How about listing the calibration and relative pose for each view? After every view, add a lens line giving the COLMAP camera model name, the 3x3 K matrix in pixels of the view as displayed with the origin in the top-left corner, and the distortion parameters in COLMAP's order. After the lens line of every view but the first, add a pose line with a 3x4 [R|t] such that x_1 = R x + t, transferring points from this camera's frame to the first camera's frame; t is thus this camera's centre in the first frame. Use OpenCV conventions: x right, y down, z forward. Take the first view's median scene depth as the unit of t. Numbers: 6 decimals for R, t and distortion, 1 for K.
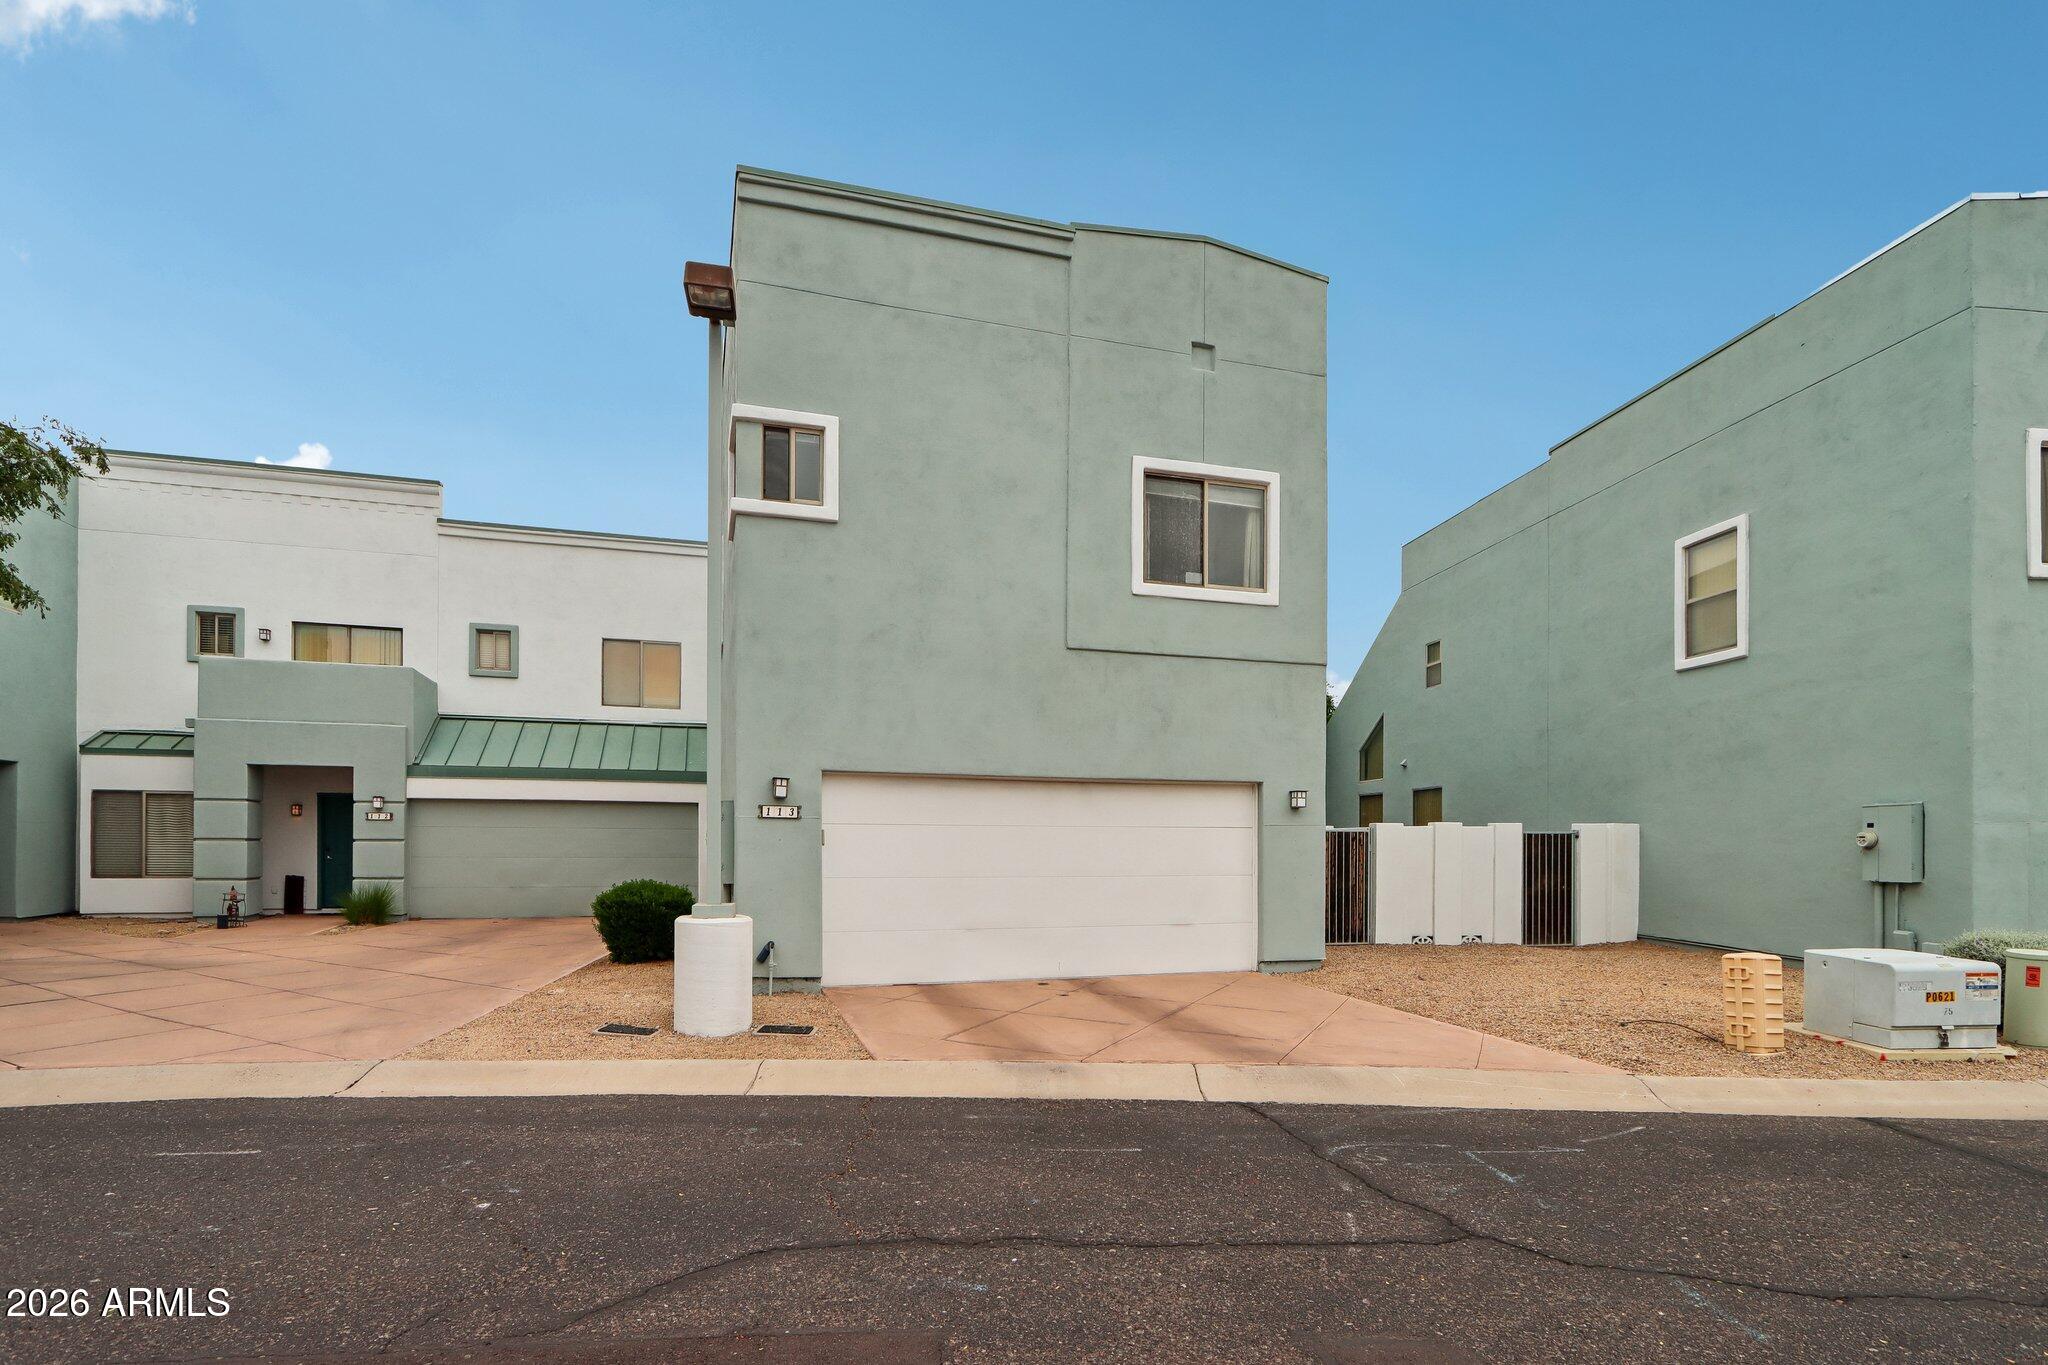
lens RADIAL K [[942.7, 0, 995.6], [0, 942.7, 689.0], [0, 0, 1]] dist [0.001396, 0.000325]
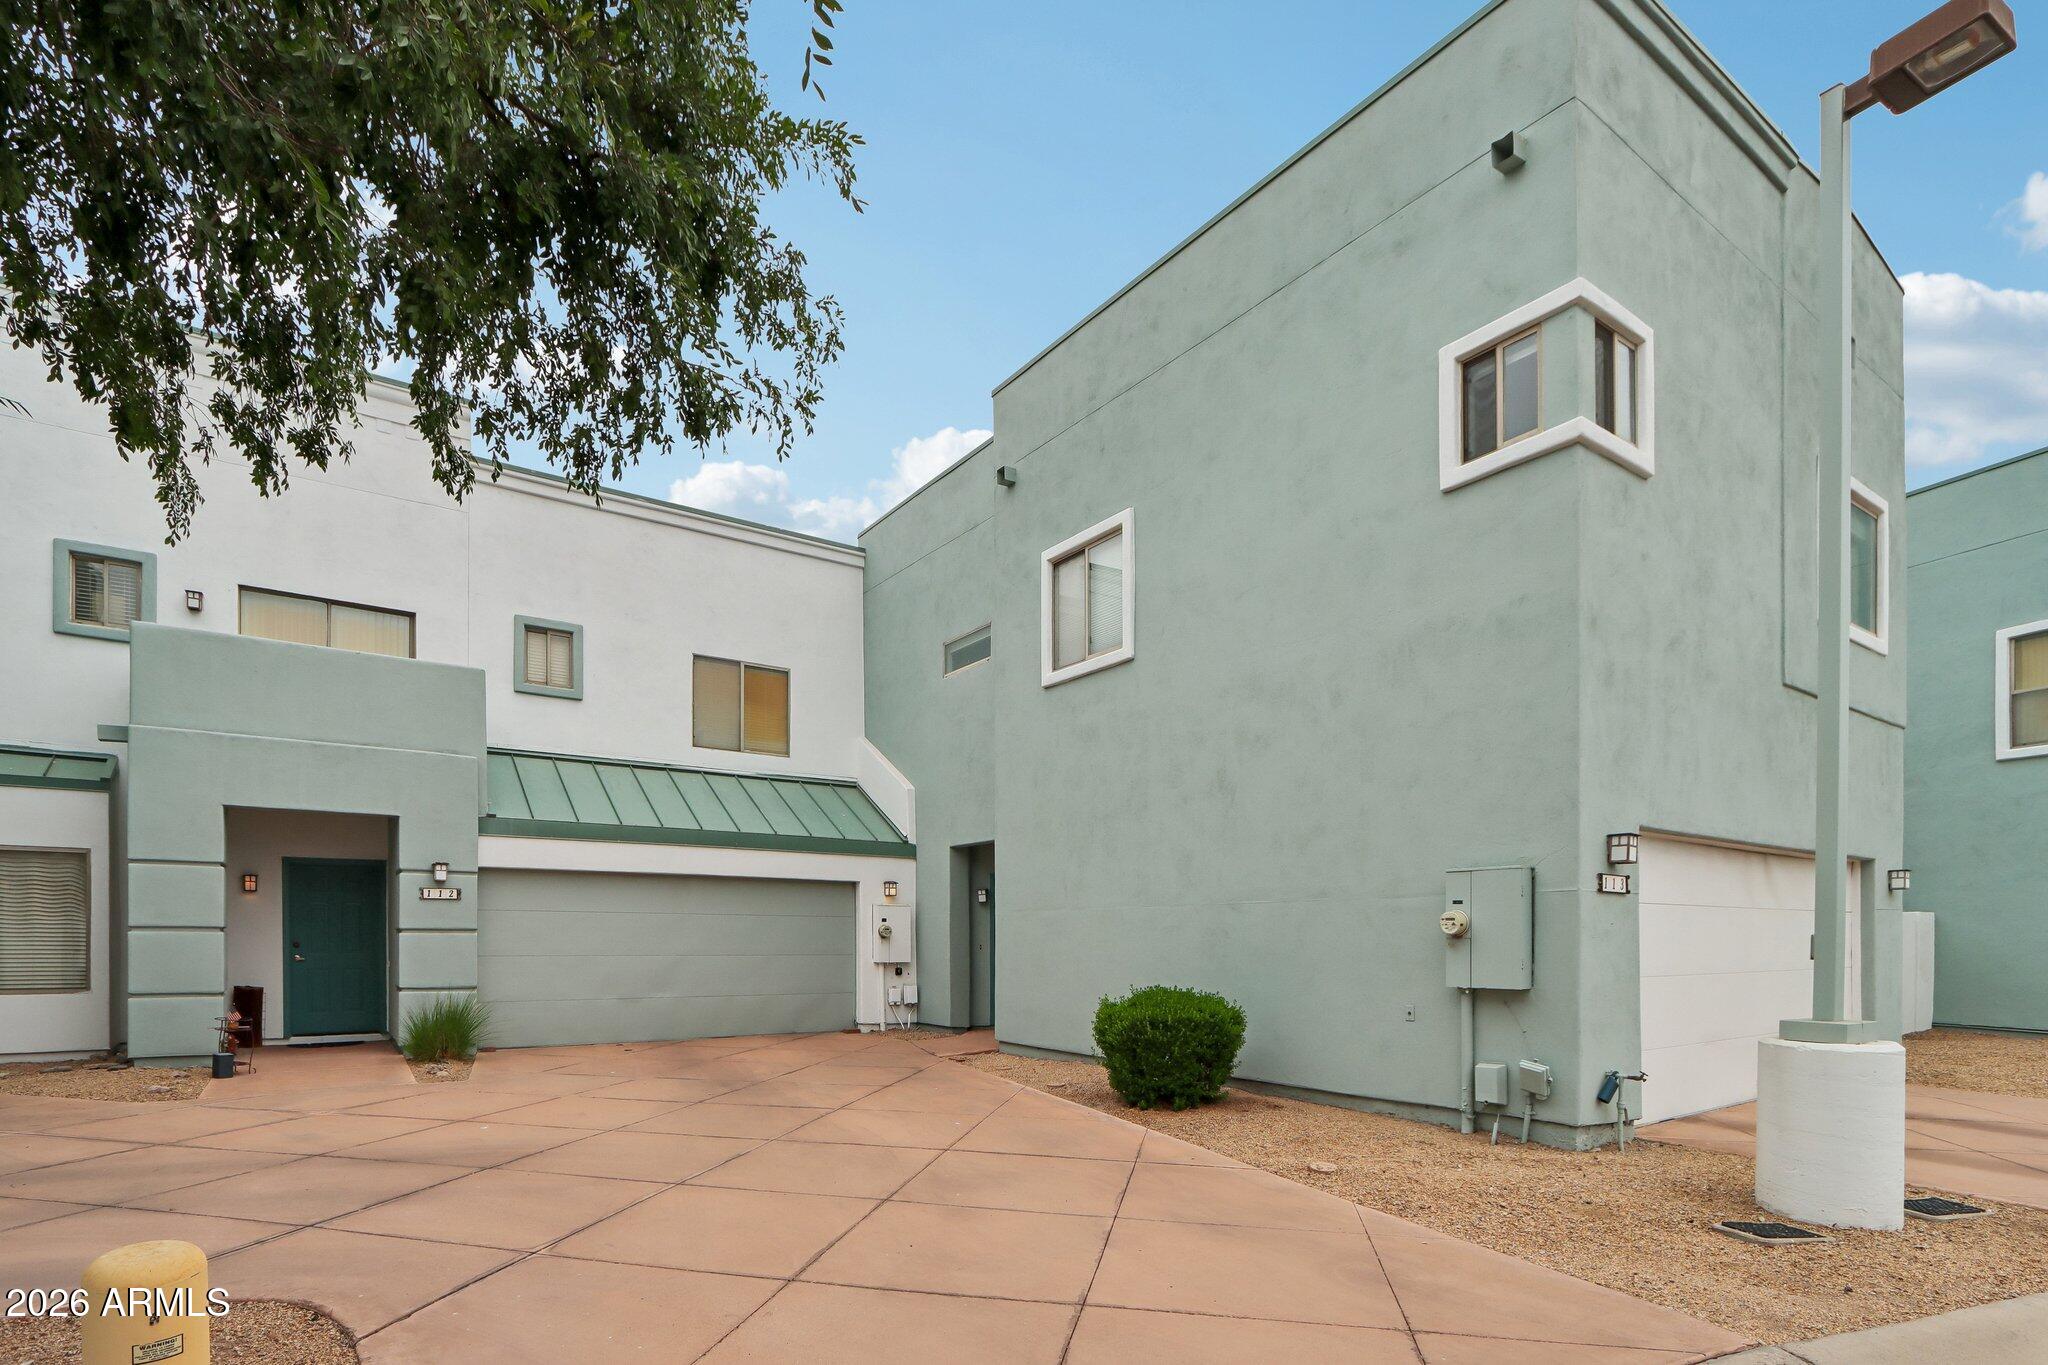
lens RADIAL K [[980.2, 0, 951.7], [0, 980.2, 812.6], [0, 0, 1]] dist [0.000834, -0.000194]
pose [[0.957620, 0.034330, 0.285980, -0.500023], [-0.043840, 0.998676, 0.026917, 0.044387], [-0.284678, -0.038314, 0.957857, 0.246861]]
